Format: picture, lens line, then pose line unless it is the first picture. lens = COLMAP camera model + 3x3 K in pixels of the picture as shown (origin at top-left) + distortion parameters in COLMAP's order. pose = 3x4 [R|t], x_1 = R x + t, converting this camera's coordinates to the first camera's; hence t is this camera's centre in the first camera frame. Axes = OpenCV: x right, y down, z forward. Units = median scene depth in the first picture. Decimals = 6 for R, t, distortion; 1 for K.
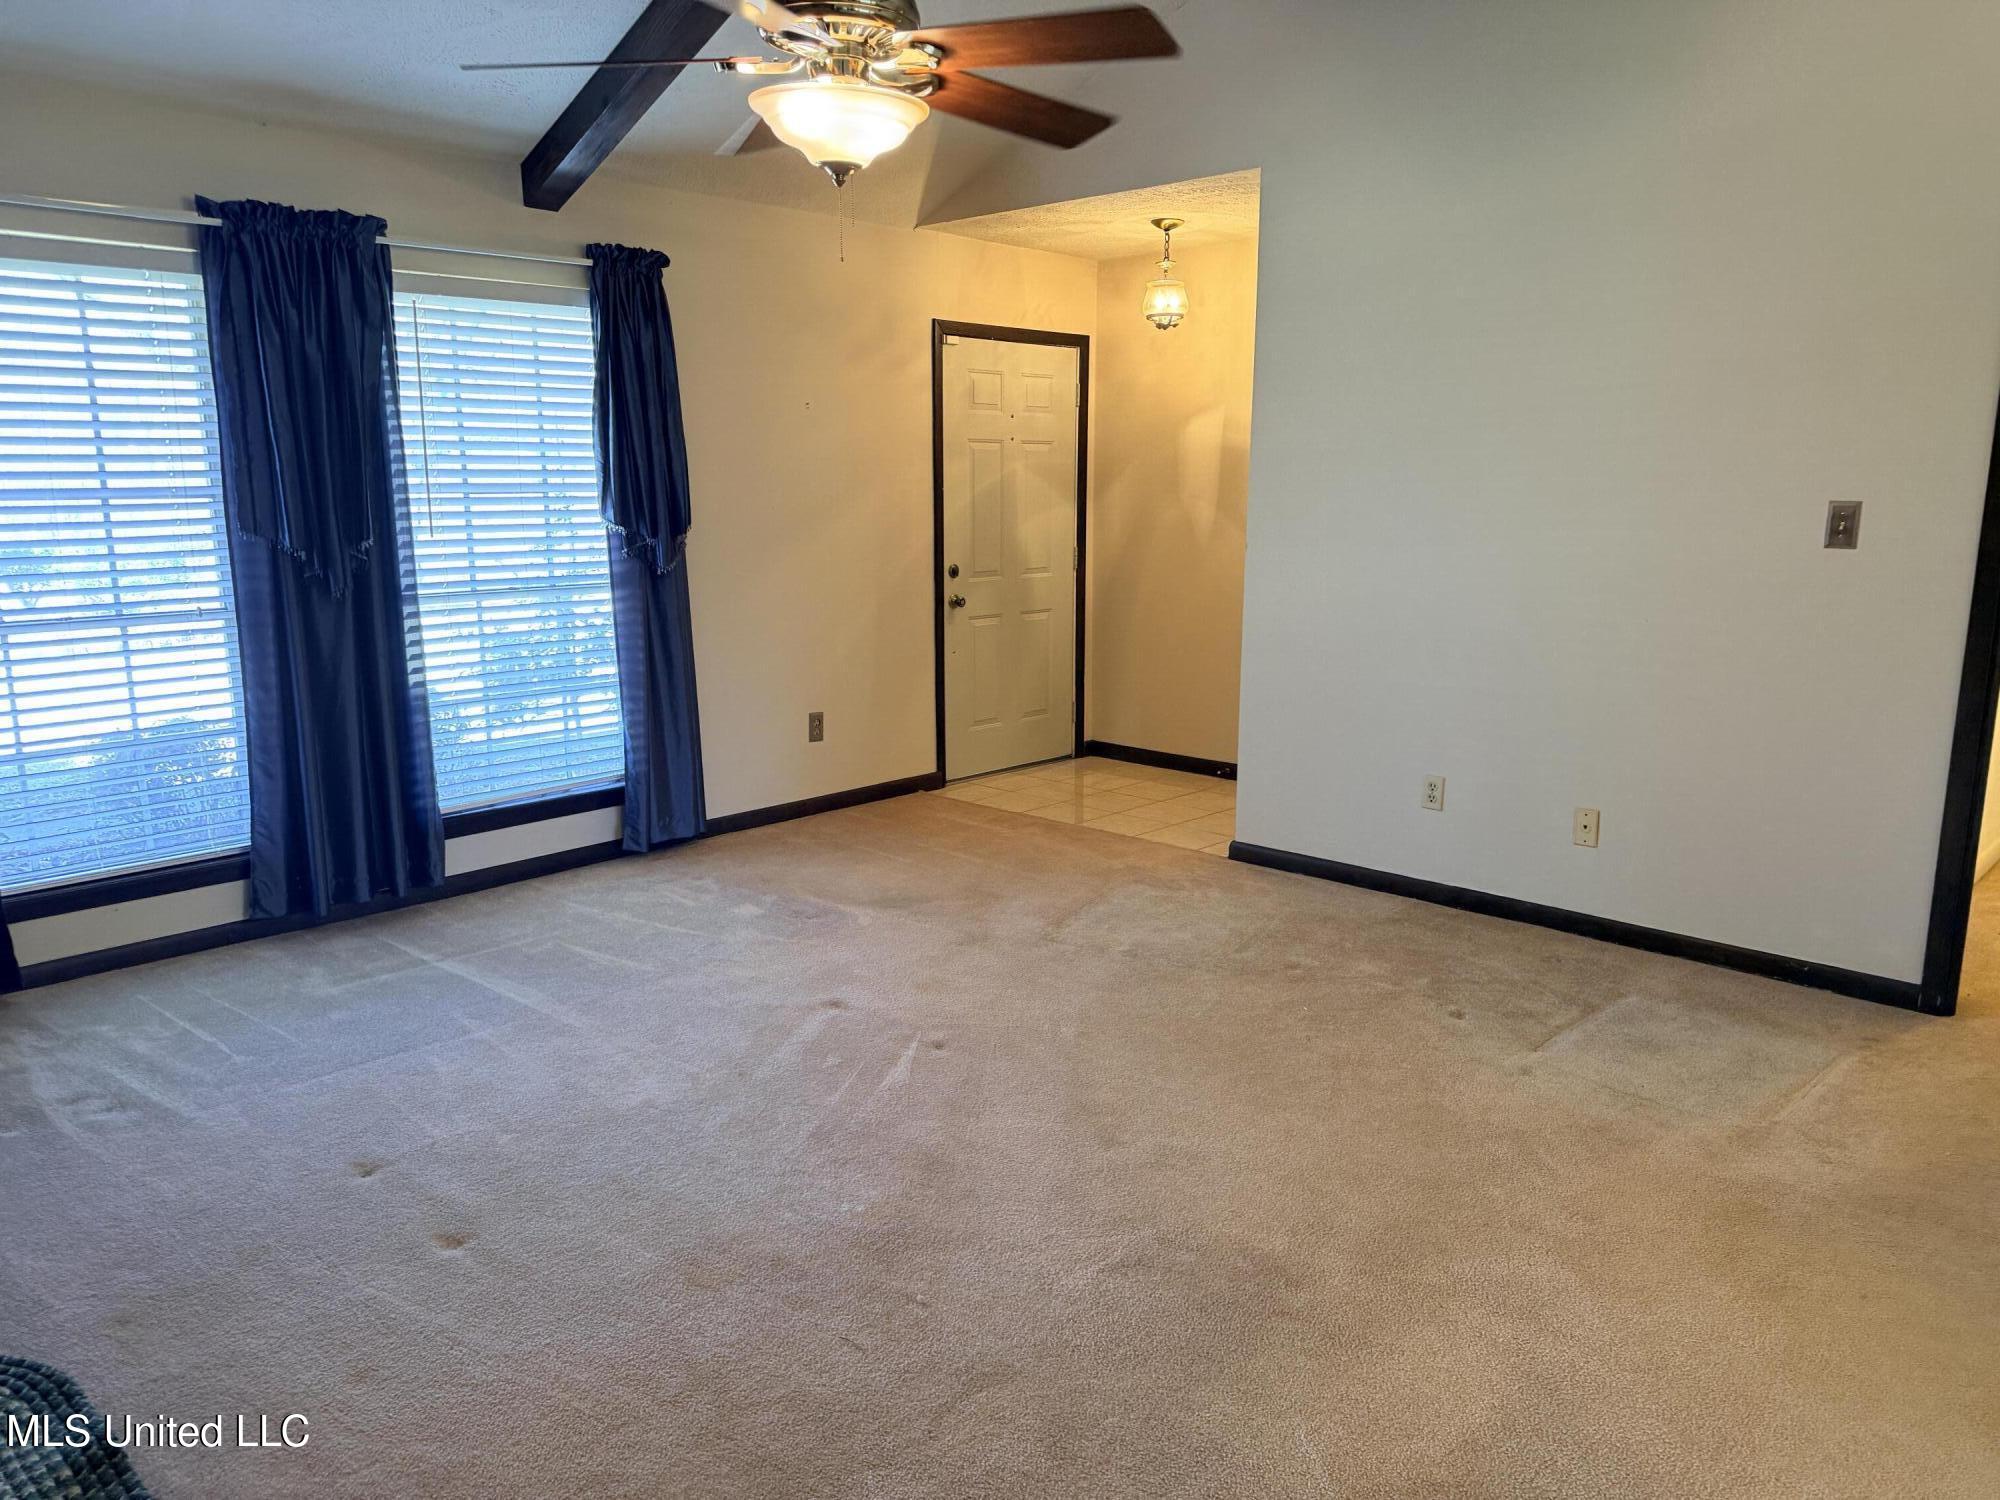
lens RADIAL K [[1376.9, 0, 971.3], [0, 1376.9, 745.2], [0, 0, 1]] dist [-0.017995, -0.006238]
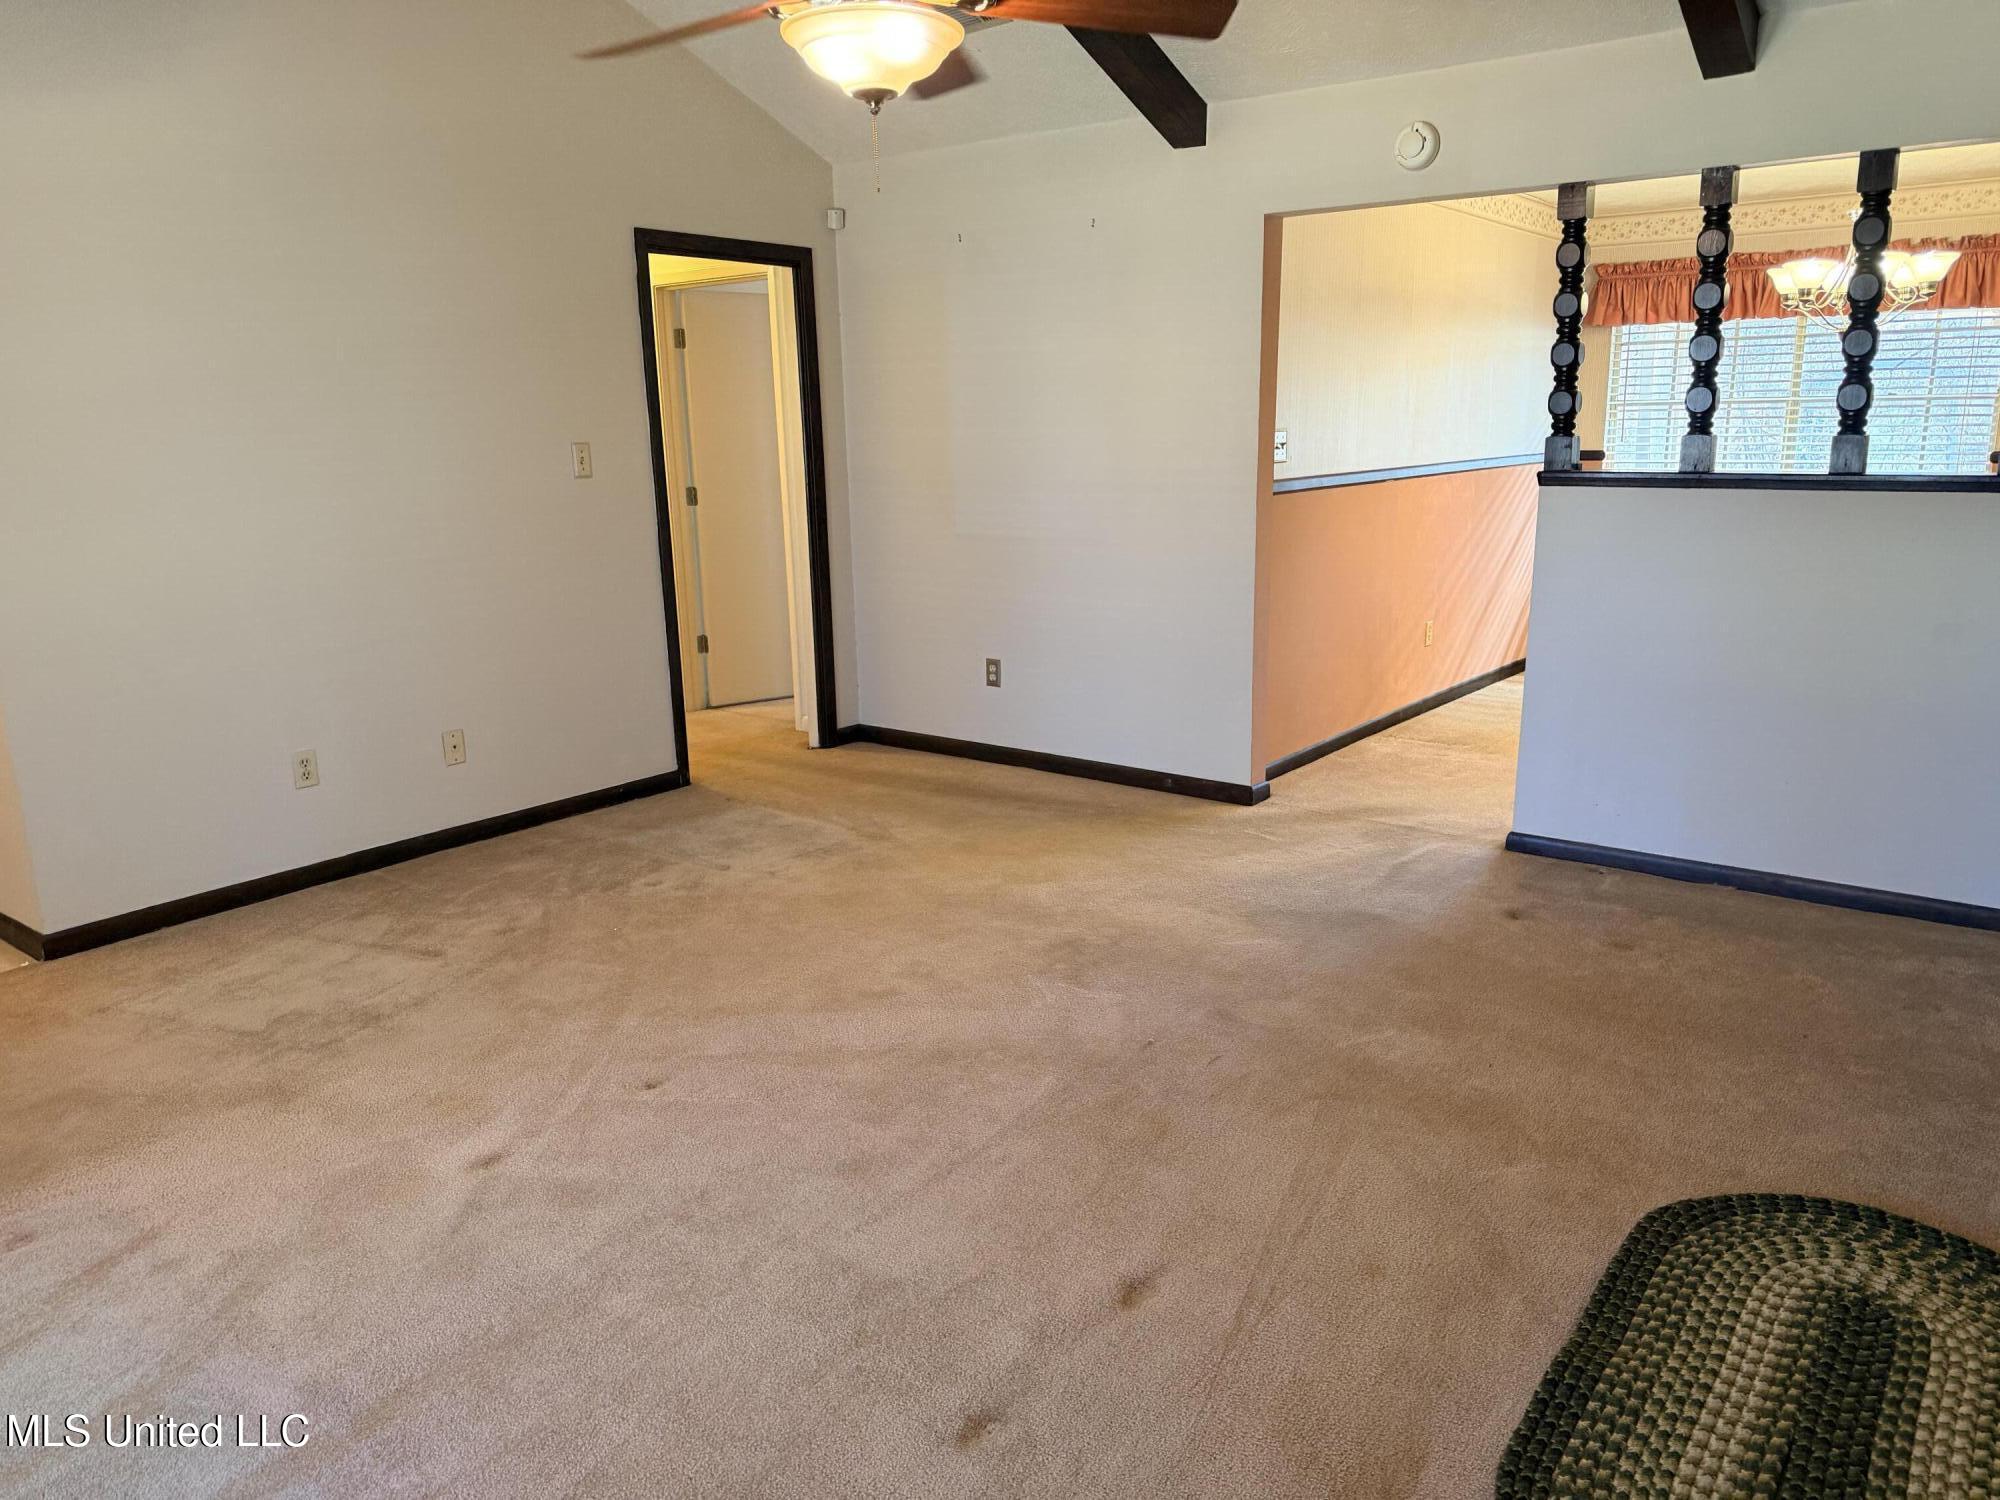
lens RADIAL K [[1333.0, 0, 1036.3], [0, 1333.0, 758.4], [0, 0, 1]] dist [0.005161, -0.048779]
pose [[-0.120578, -0.237817, 0.963797, -0.652864], [0.209301, 0.942965, 0.258861, -0.112883], [-0.970389, 0.232936, -0.063926, 0.622244]]
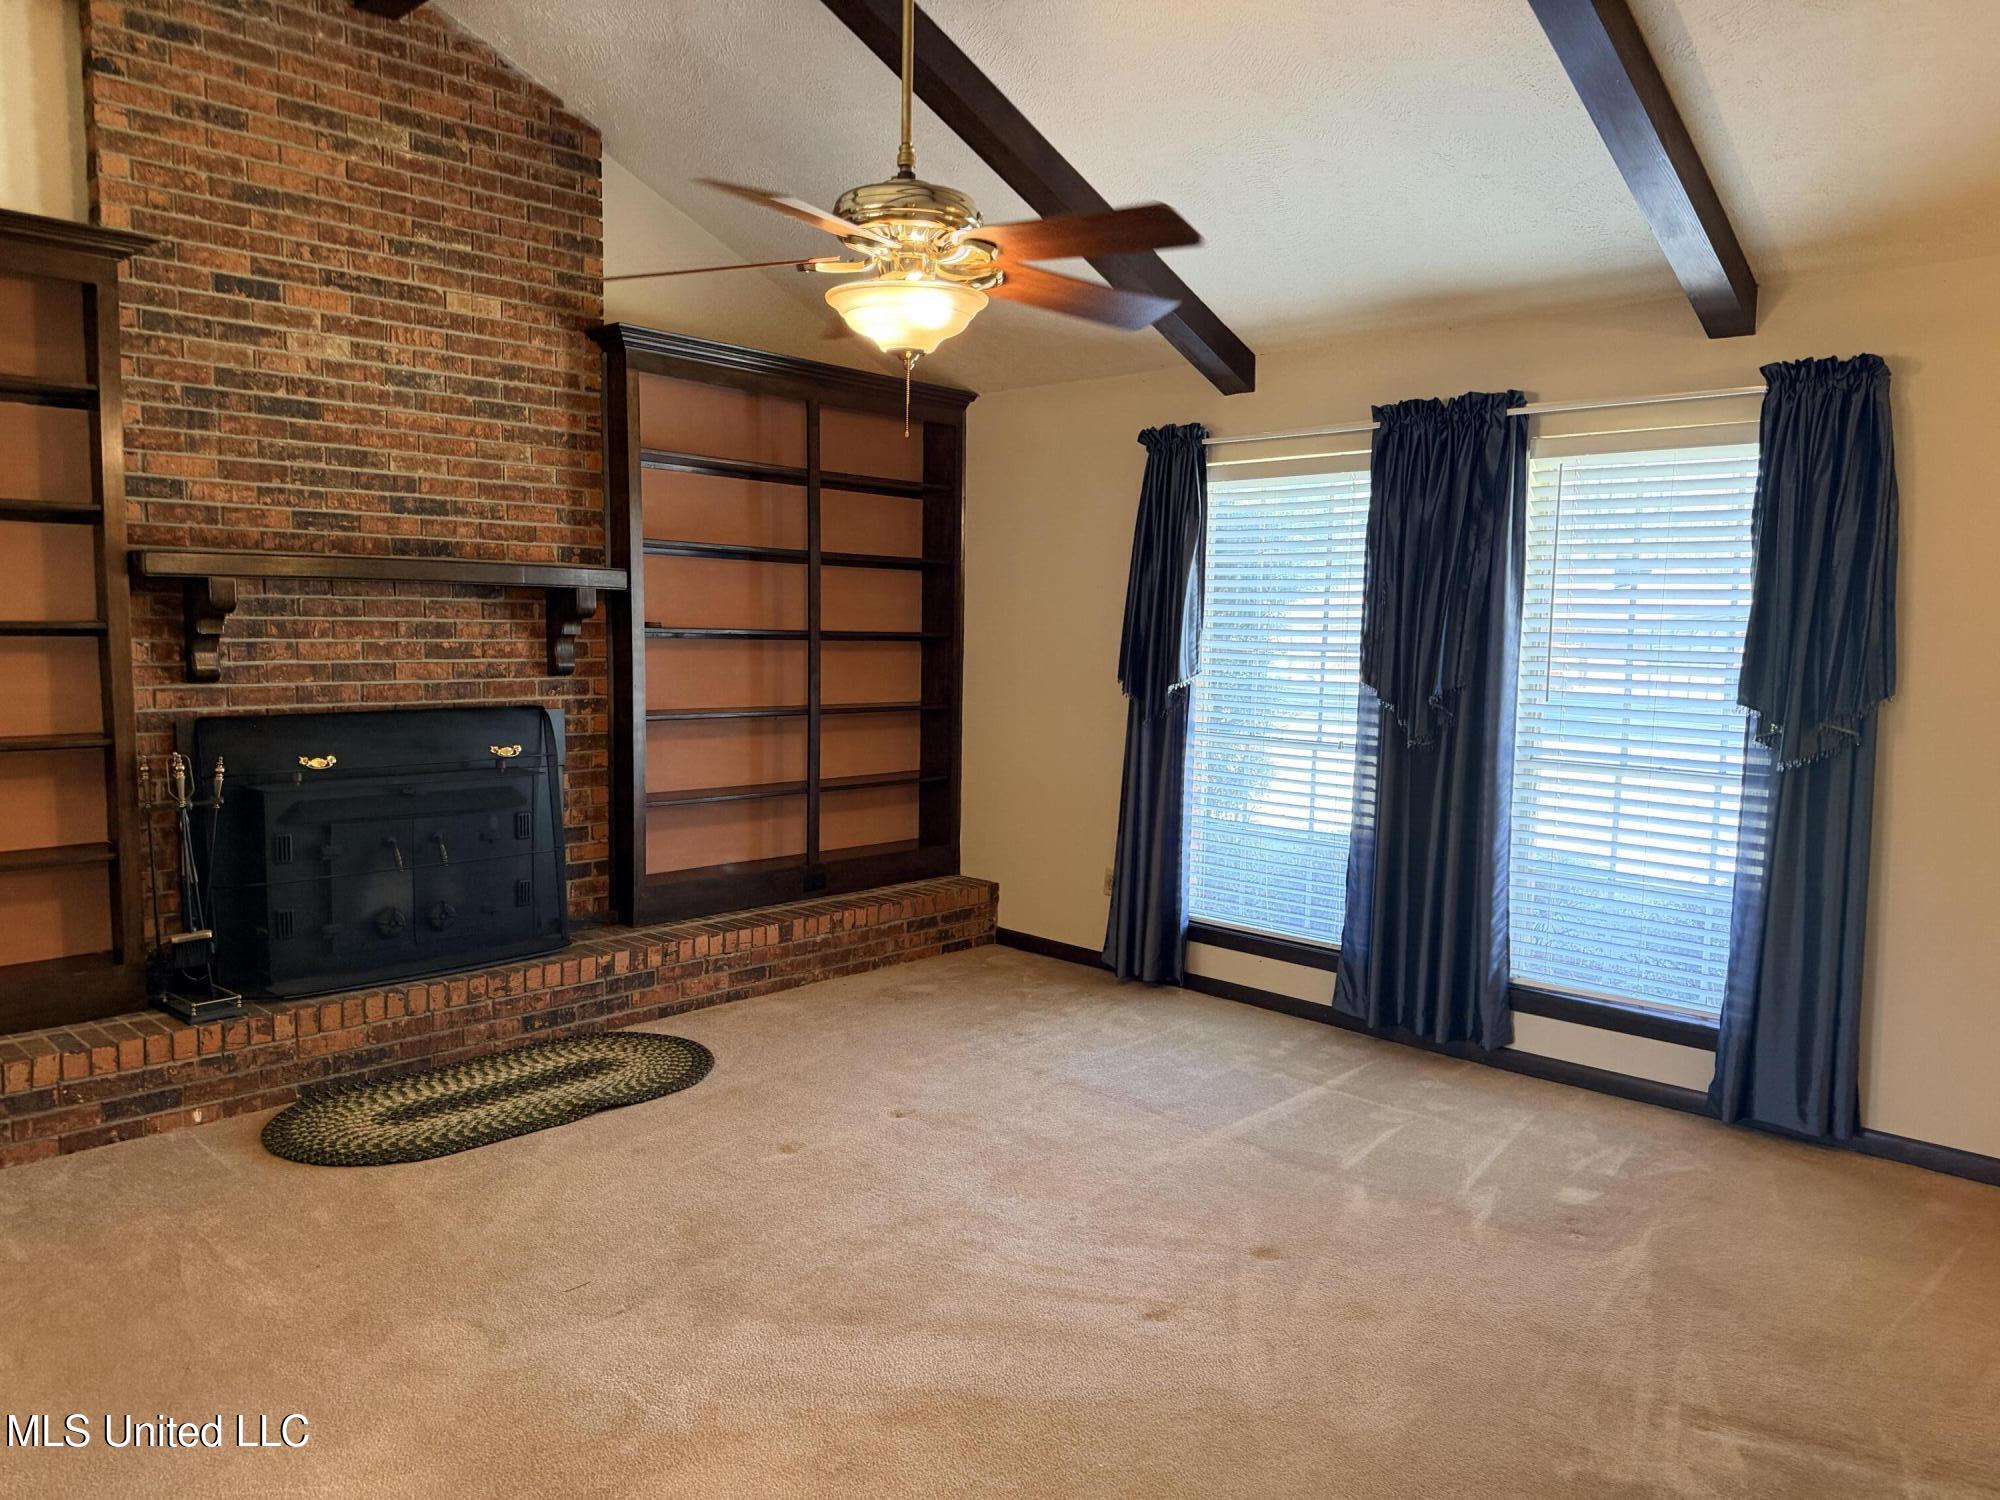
lens RADIAL K [[1333.0, 0, 1036.3], [0, 1333.0, 758.4], [0, 0, 1]] dist [0.005161, -0.048779]
pose [[0.025016, 0.093742, -0.995282, 0.588221], [-0.216505, 0.972473, 0.086152, -0.125104], [0.975961, 0.213328, 0.044623, 0.664924]]
